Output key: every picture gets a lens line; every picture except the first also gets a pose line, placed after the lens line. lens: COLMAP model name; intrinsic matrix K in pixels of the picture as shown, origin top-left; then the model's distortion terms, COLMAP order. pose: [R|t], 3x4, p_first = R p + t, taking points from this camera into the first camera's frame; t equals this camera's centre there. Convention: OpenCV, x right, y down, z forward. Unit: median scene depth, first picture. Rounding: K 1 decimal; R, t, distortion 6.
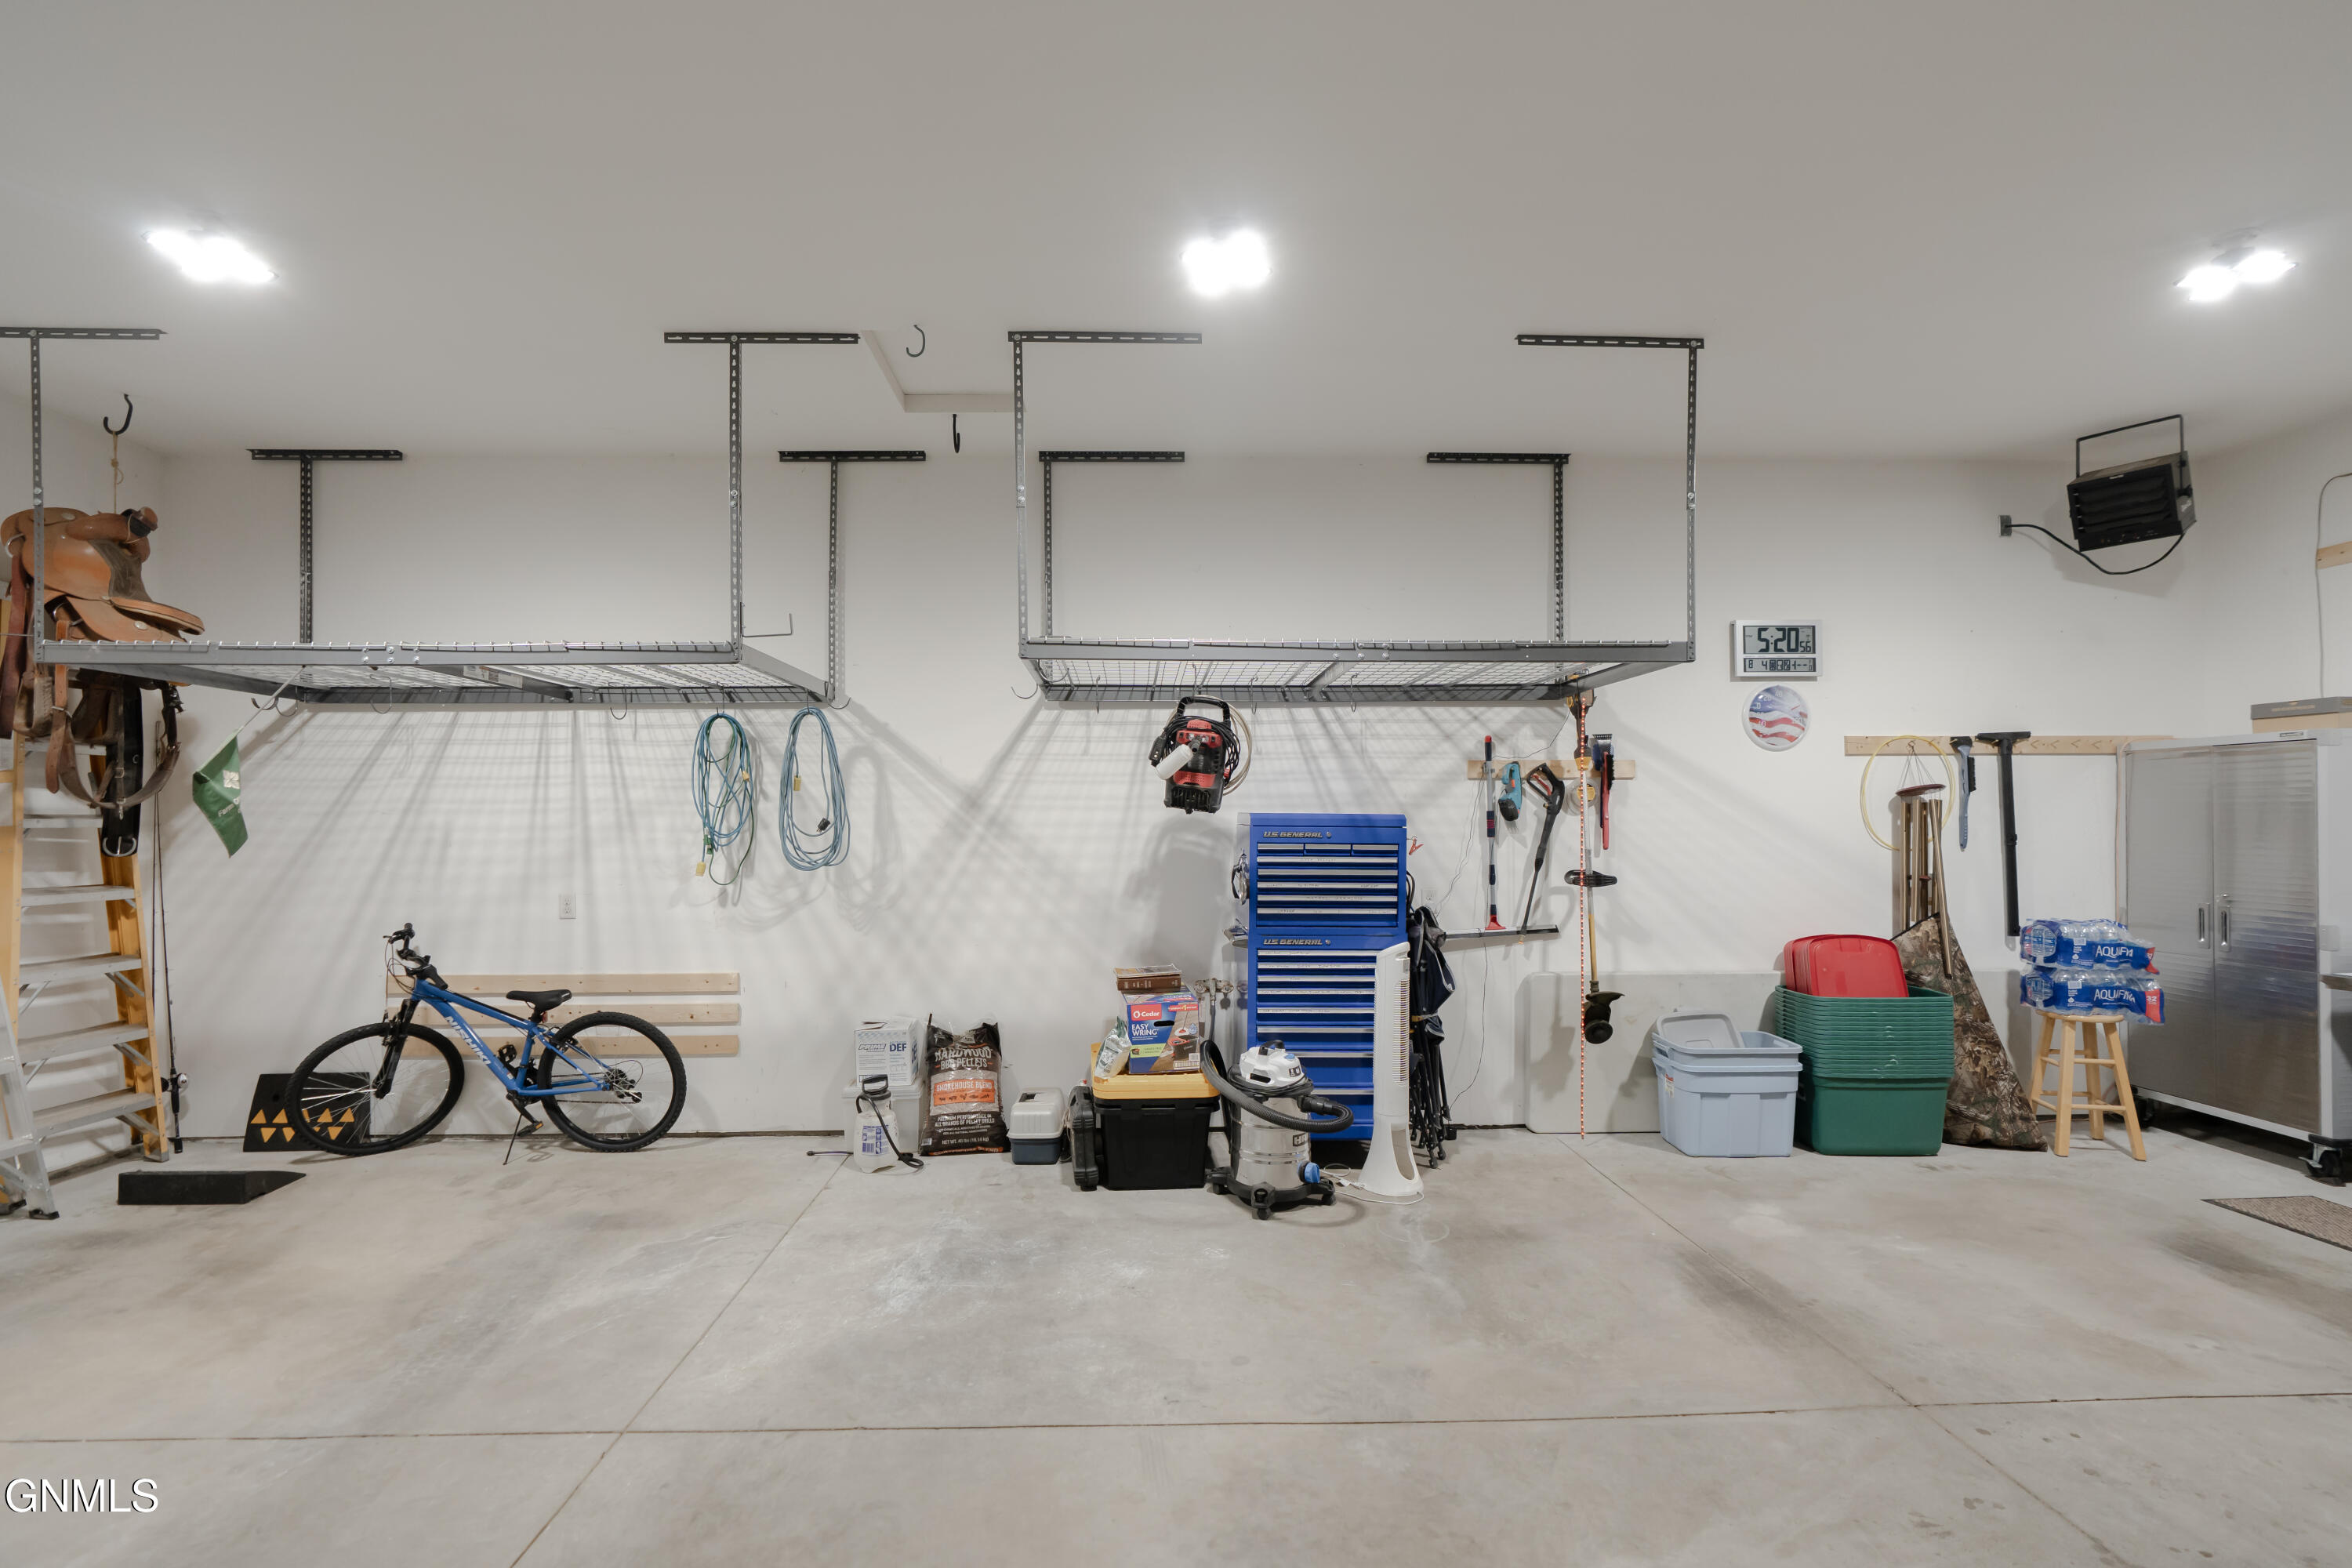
lens RADIAL K [[1086.0, 0, 1172.0], [0, 1086.0, 829.8], [0, 0, 1]] dist [-0.012628, 0.004760]
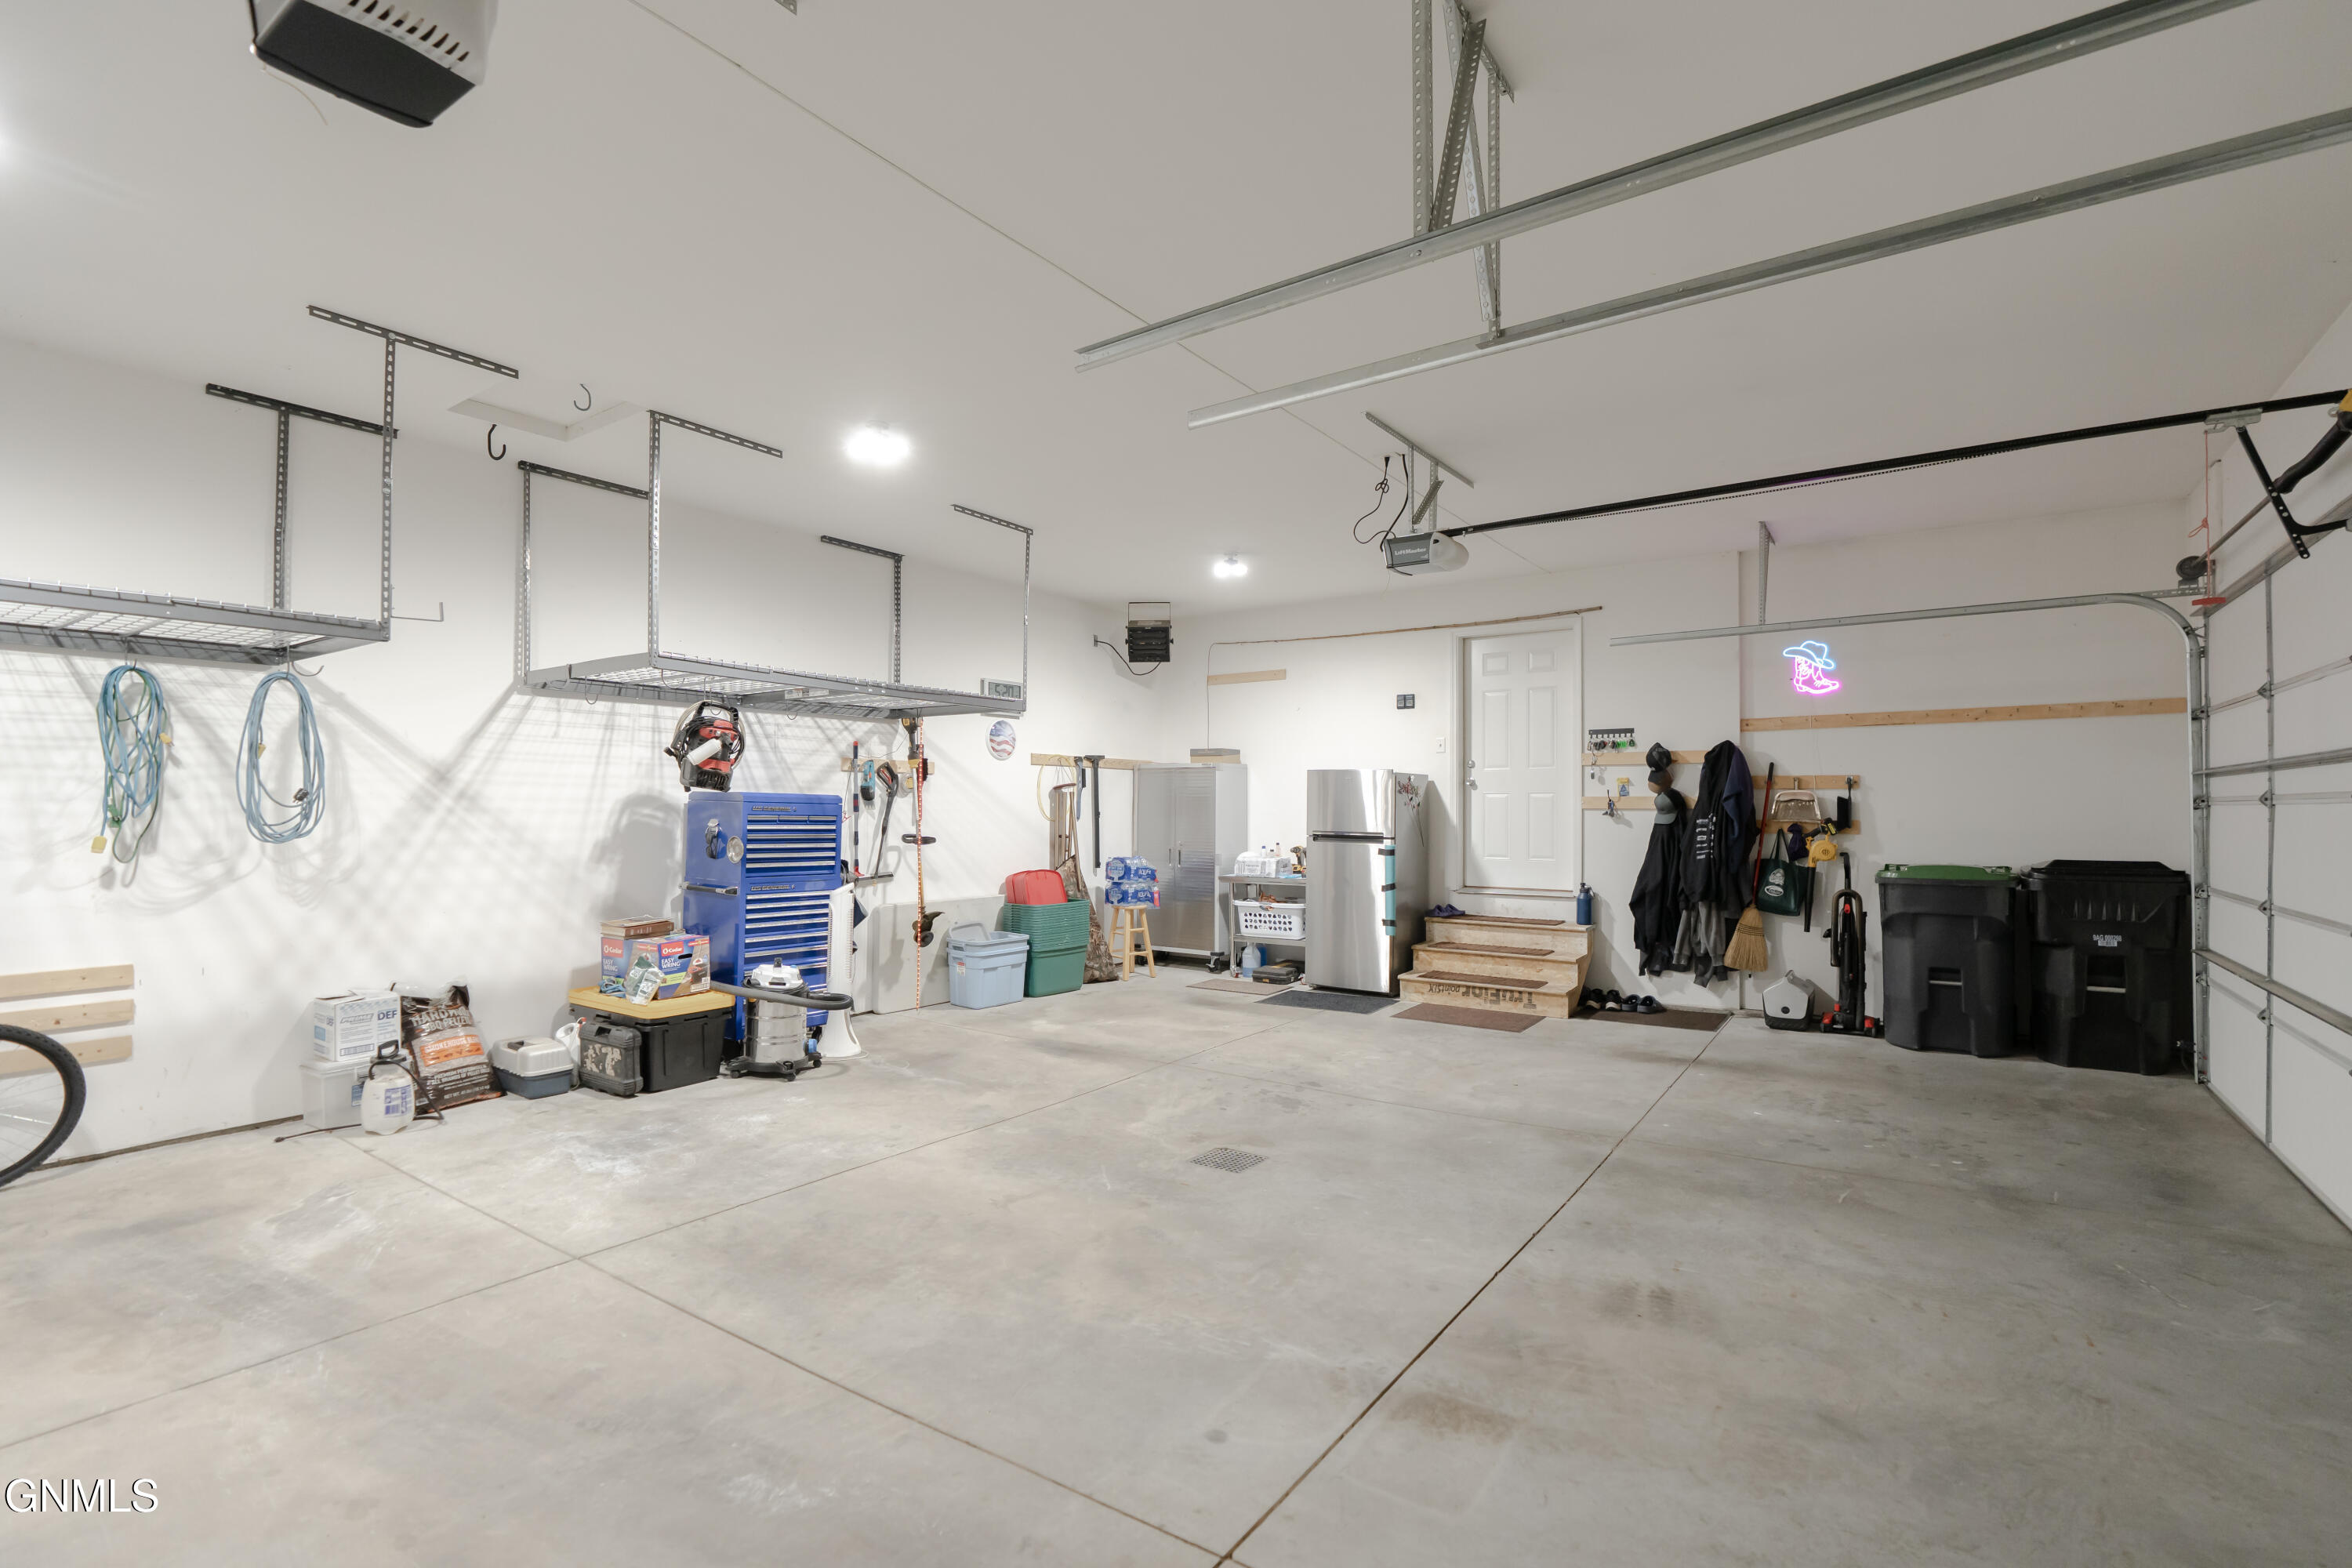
lens RADIAL K [[1086.0, 0, 1172.0], [0, 1086.0, 829.8], [0, 0, 1]] dist [-0.012628, 0.004760]
pose [[0.598351, -0.008013, 0.801194, -0.609345], [-0.003027, 0.999920, 0.012262, 0.011475], [-0.801228, -0.009762, 0.598280, -0.191820]]
